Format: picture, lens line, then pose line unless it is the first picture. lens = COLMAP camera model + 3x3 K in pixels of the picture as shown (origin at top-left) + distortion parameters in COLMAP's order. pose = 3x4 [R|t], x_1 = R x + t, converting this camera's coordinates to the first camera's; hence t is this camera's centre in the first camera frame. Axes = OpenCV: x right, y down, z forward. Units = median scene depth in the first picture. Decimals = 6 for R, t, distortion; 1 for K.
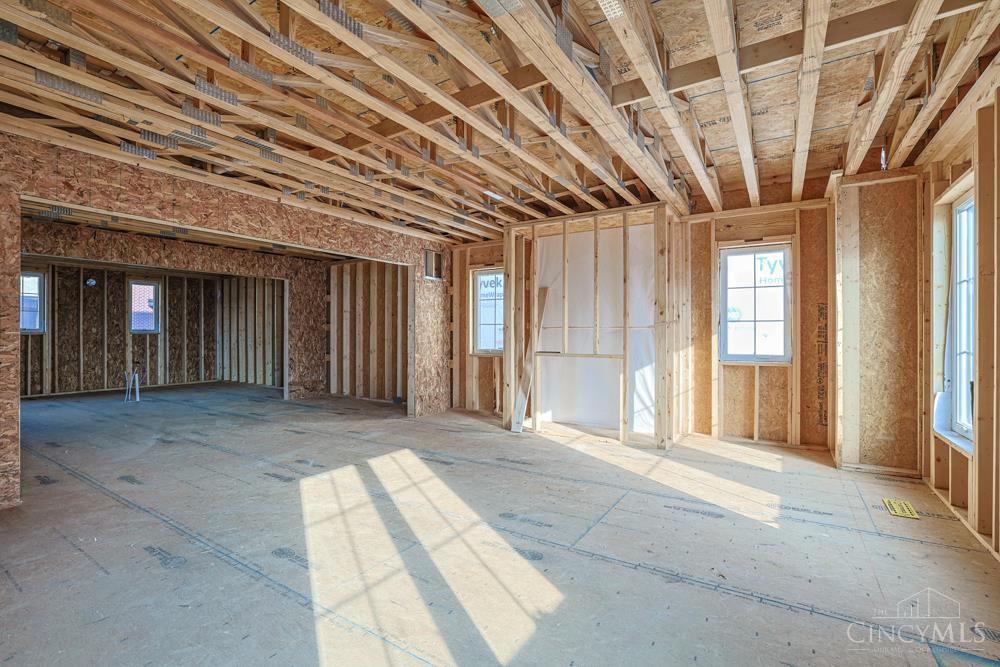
lens RADIAL K [[456.6, 0, 500.0], [0, 456.6, 333.5], [0, 0, 1]] dist [-0.047671, 0.019186]
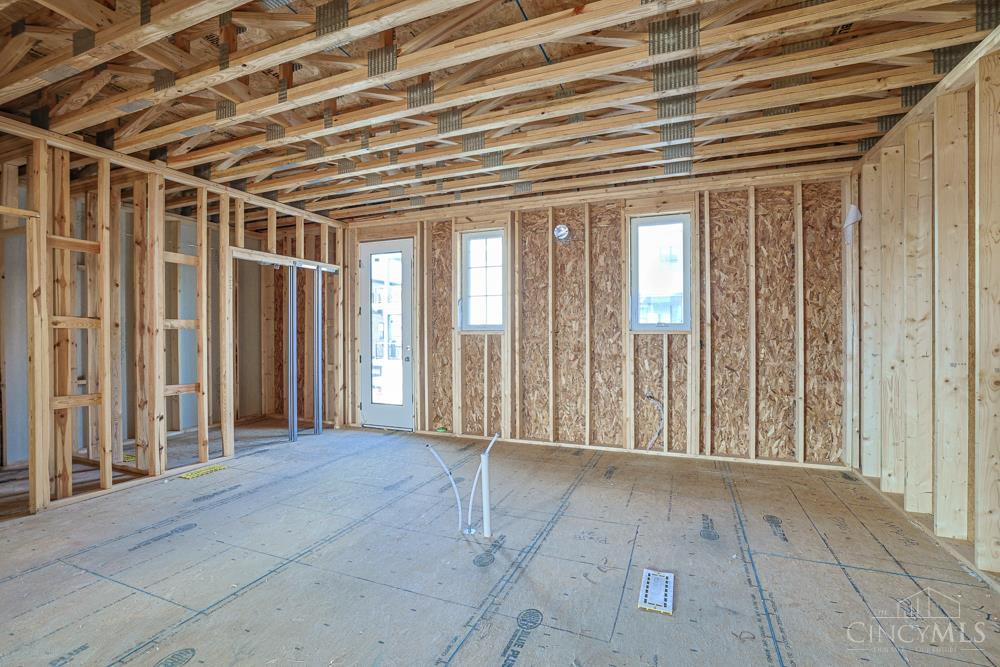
lens RADIAL K [[456.6, 0, 500.0], [0, 456.6, 333.5], [0, 0, 1]] dist [-0.047671, 0.019186]
pose [[0.178747, 0.001250, -0.983894, -0.431804], [0.002269, 0.999996, 0.001683, -0.000067], [0.983892, -0.002533, 0.178744, 0.861657]]
